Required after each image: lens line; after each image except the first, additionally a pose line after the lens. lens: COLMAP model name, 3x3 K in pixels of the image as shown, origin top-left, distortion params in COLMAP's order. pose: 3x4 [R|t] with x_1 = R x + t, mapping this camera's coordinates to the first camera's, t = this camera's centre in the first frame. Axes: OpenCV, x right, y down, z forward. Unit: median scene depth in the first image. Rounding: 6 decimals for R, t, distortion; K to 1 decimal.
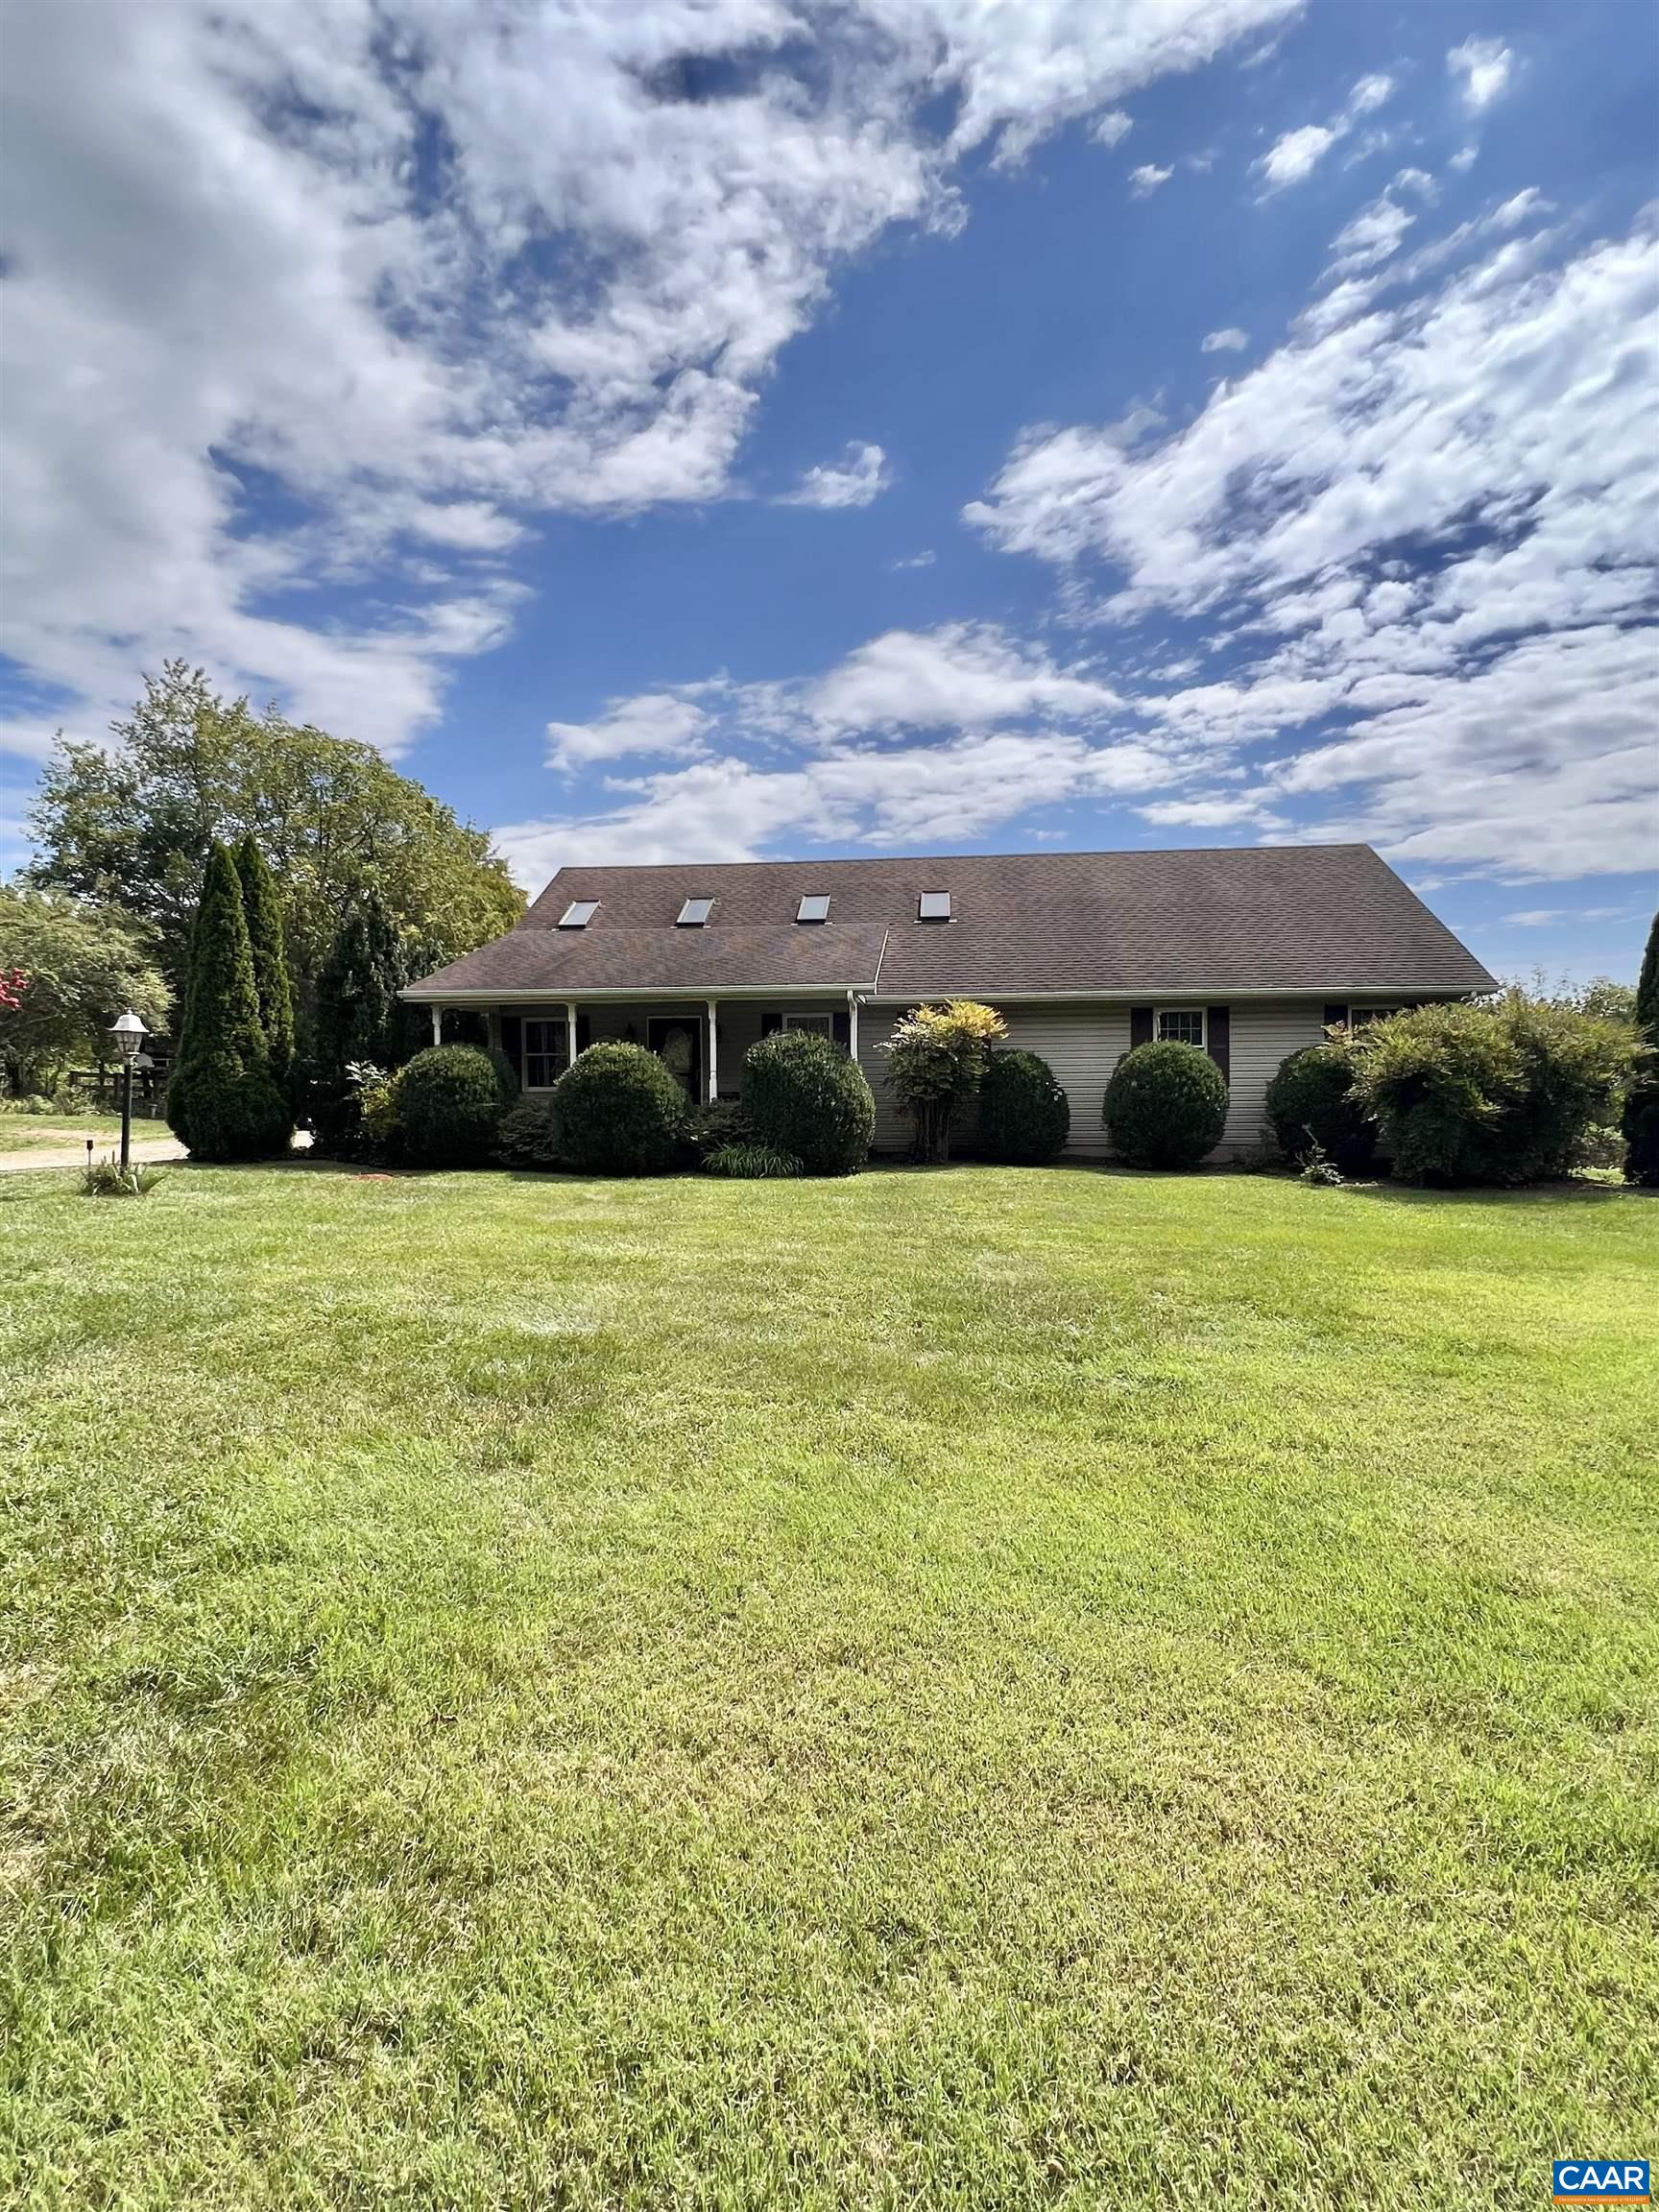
lens RADIAL K [[1114.3, 0, 829.5], [0, 1114.3, 1106.0], [0, 0, 1]] dist [0.000042, -0.000102]
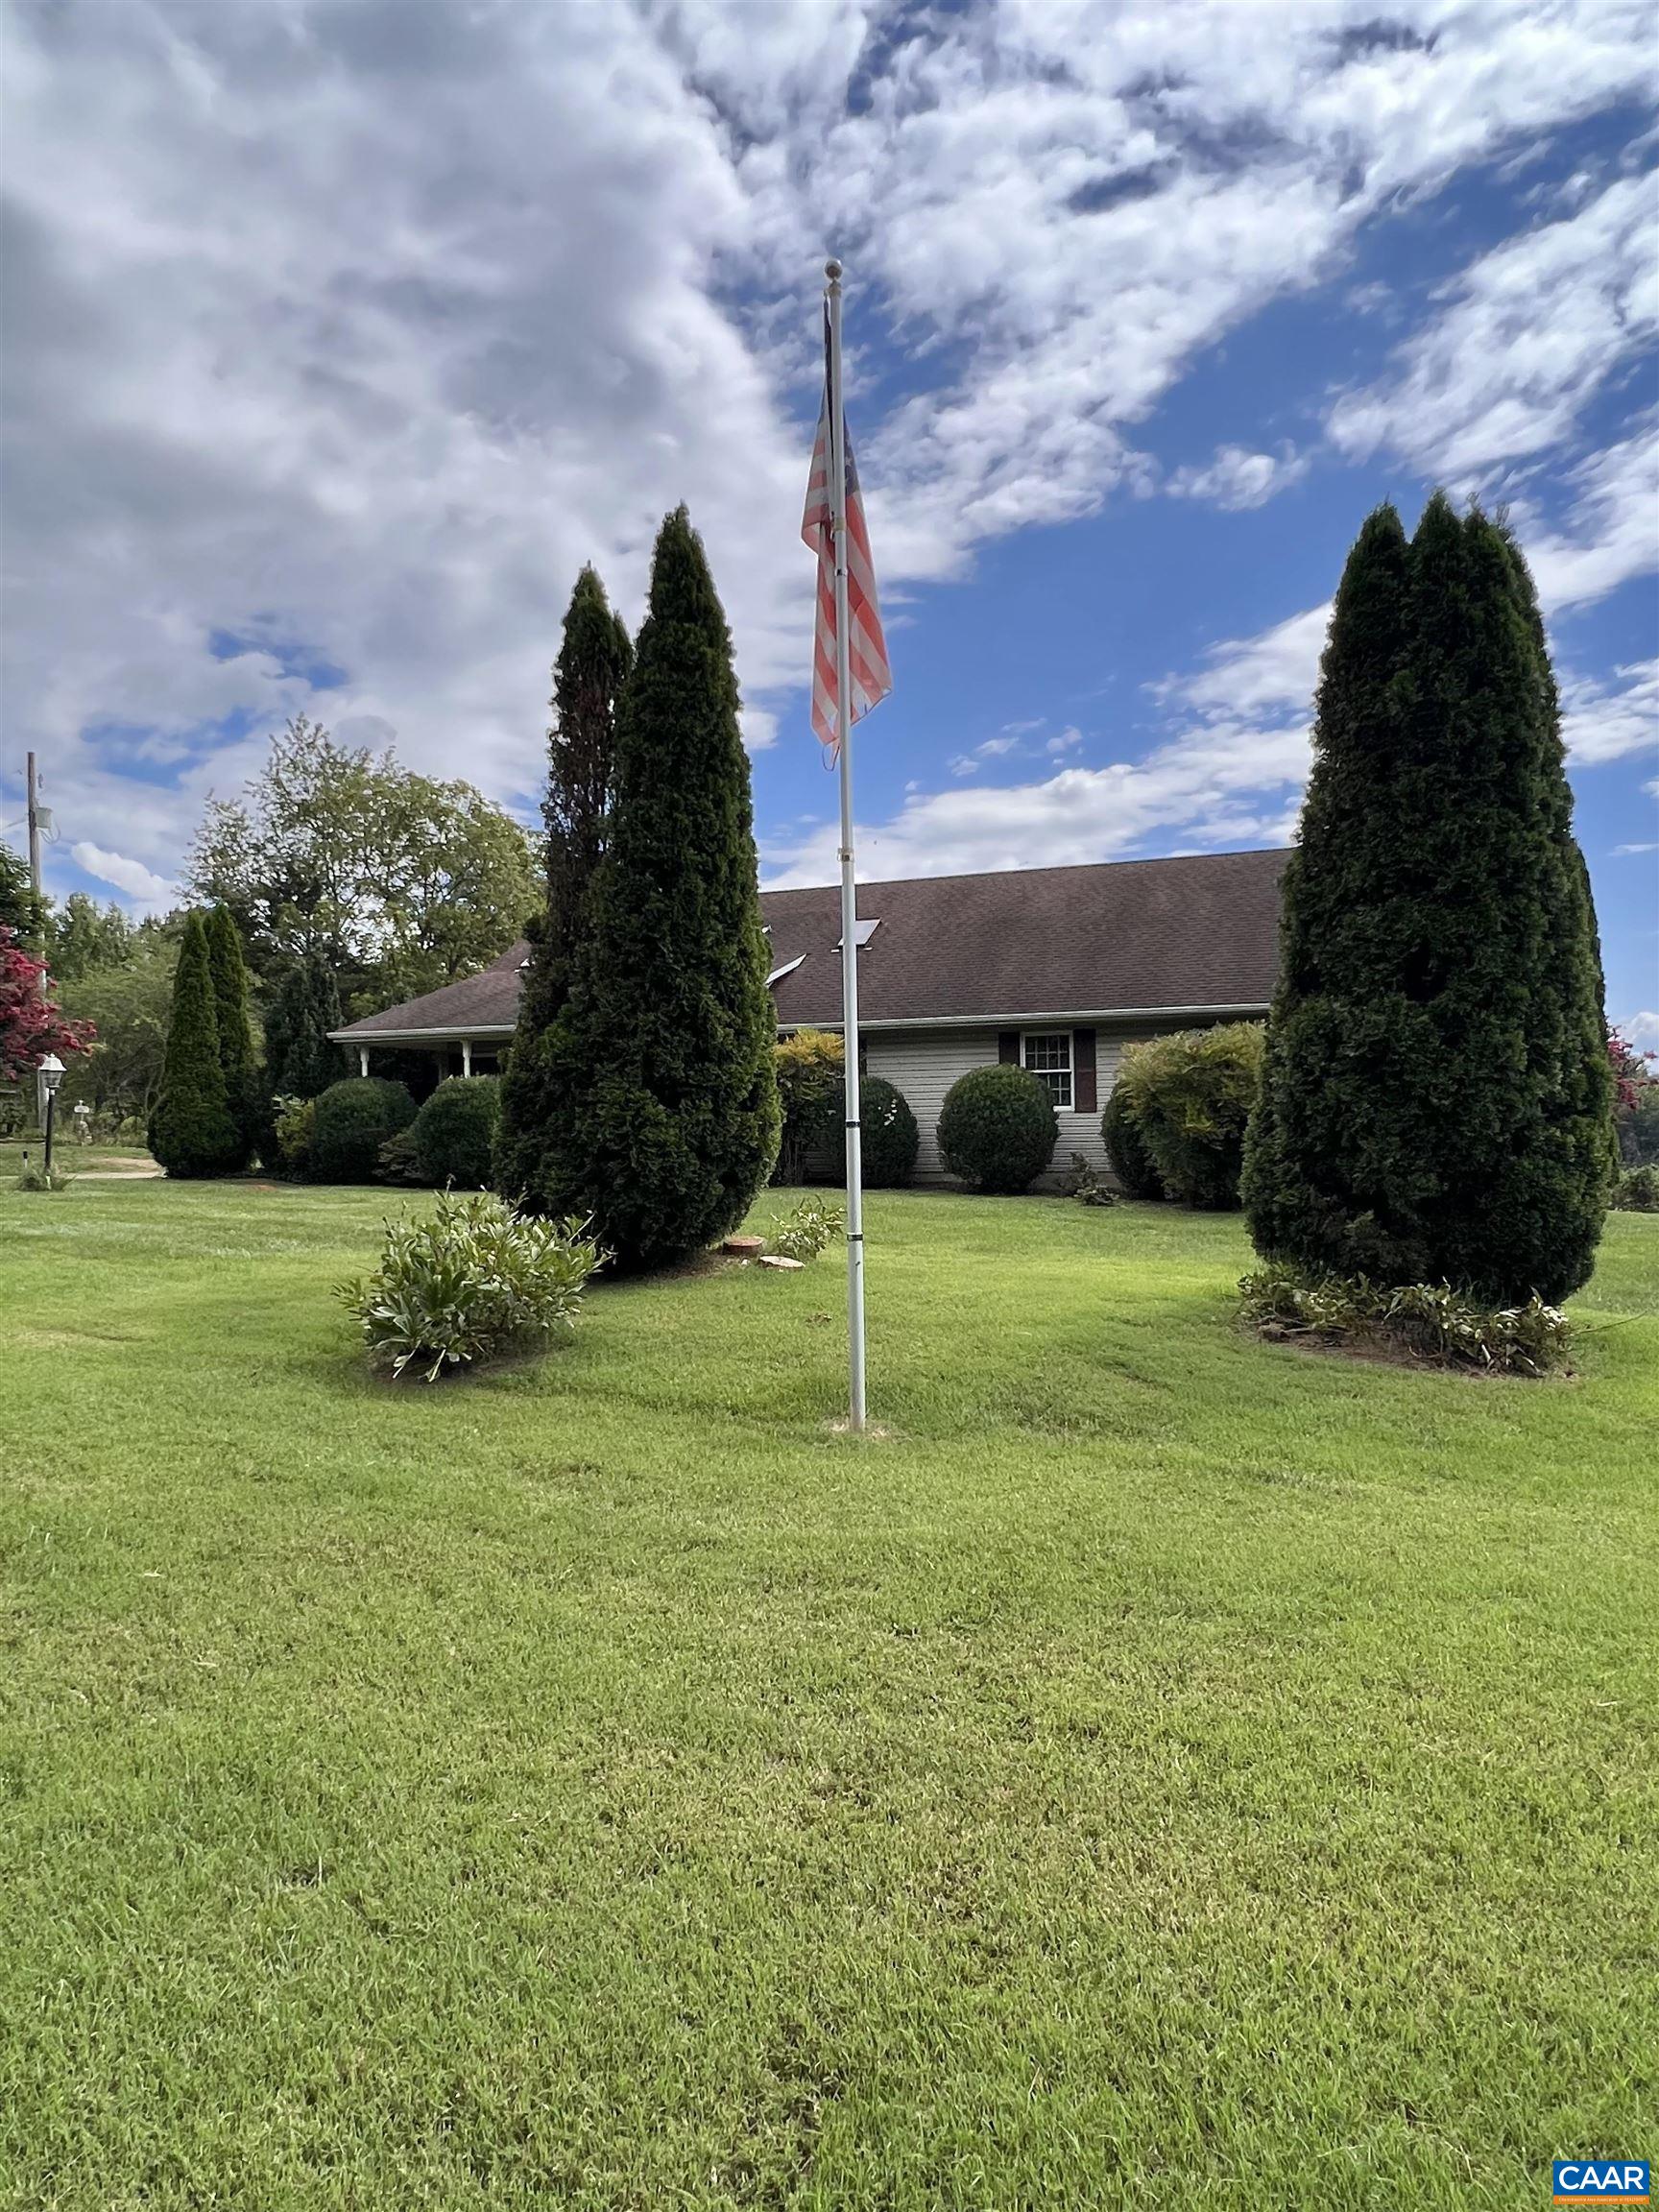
lens RADIAL K [[1384.0, 0, 829.5], [0, 1384.0, 1106.0], [0, 0, 1]] dist [-0.005536, -0.003171]
pose [[0.965404, -0.008912, -0.260607, 0.487357], [-0.000697, 0.999324, -0.036756, 0.024671], [0.260758, 0.035666, 0.964745, -0.242374]]
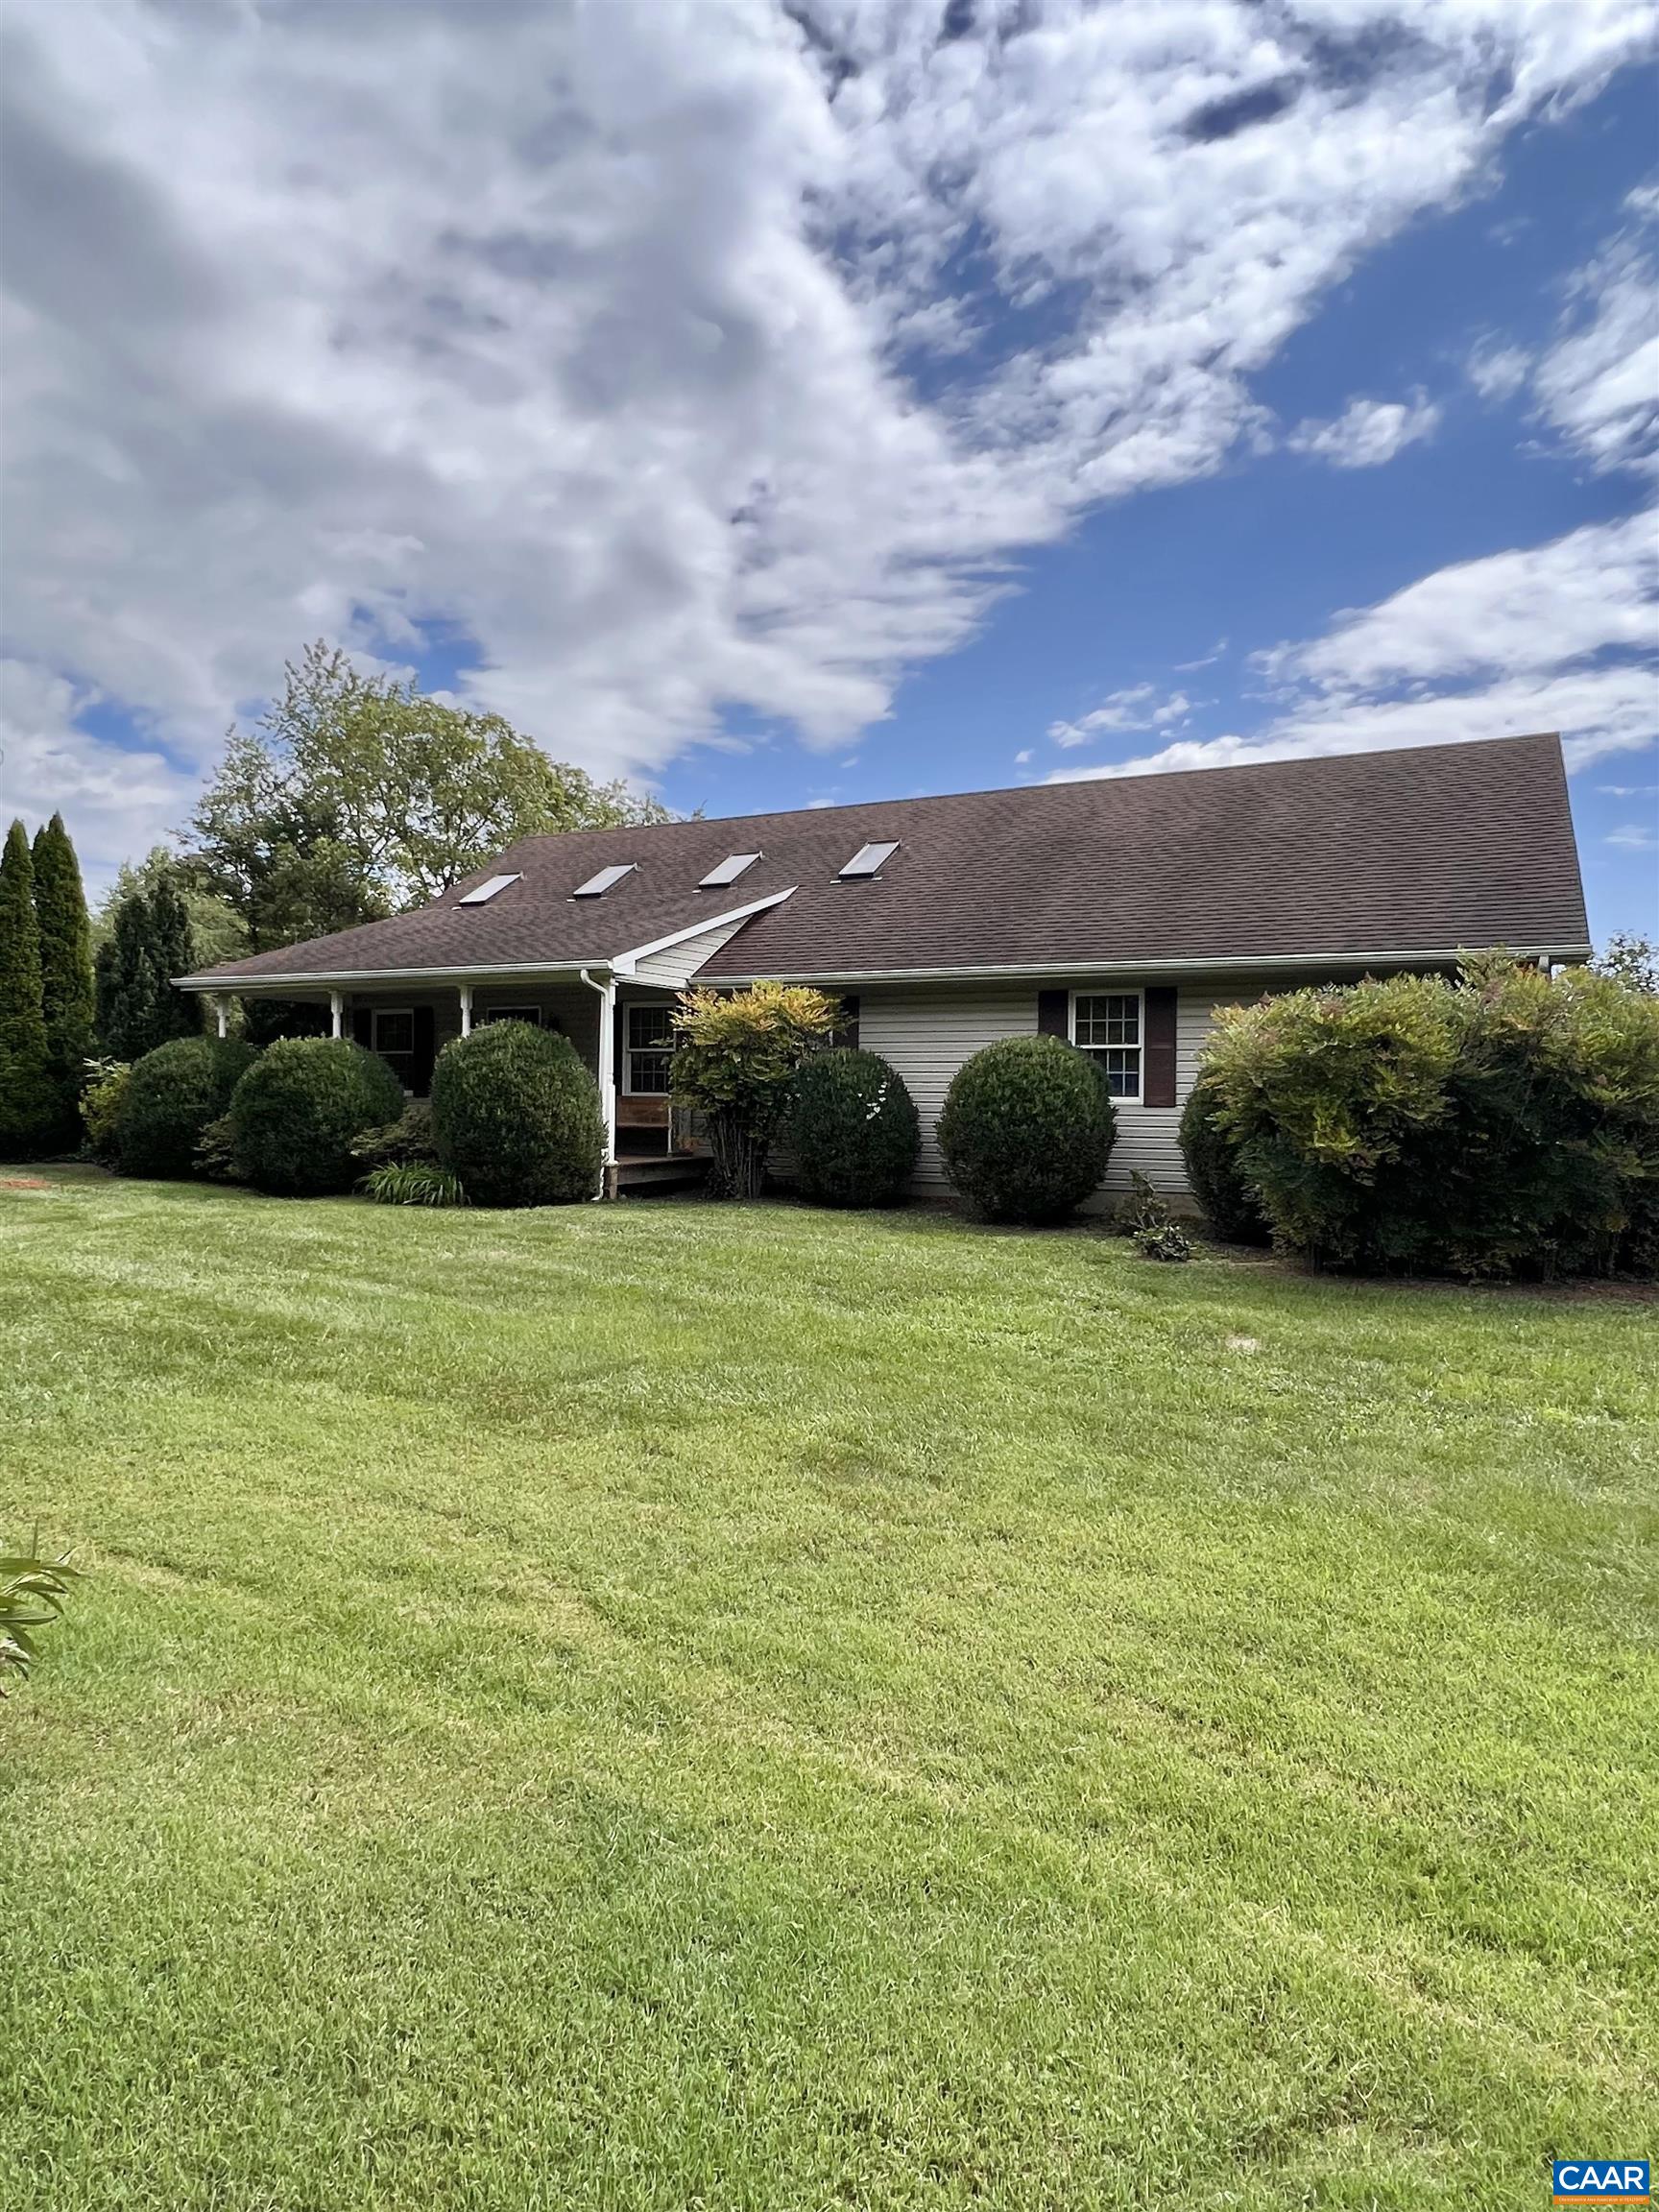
lens RADIAL K [[1320.4, 0, 829.5], [0, 1320.4, 1106.0], [0, 0, 1]] dist [-0.021362, -0.001058]
pose [[0.940853, 0.020511, -0.338194, 0.470346], [-0.025073, 0.999644, -0.009124, -0.004601], [0.337886, 0.017063, 0.941032, 0.189451]]
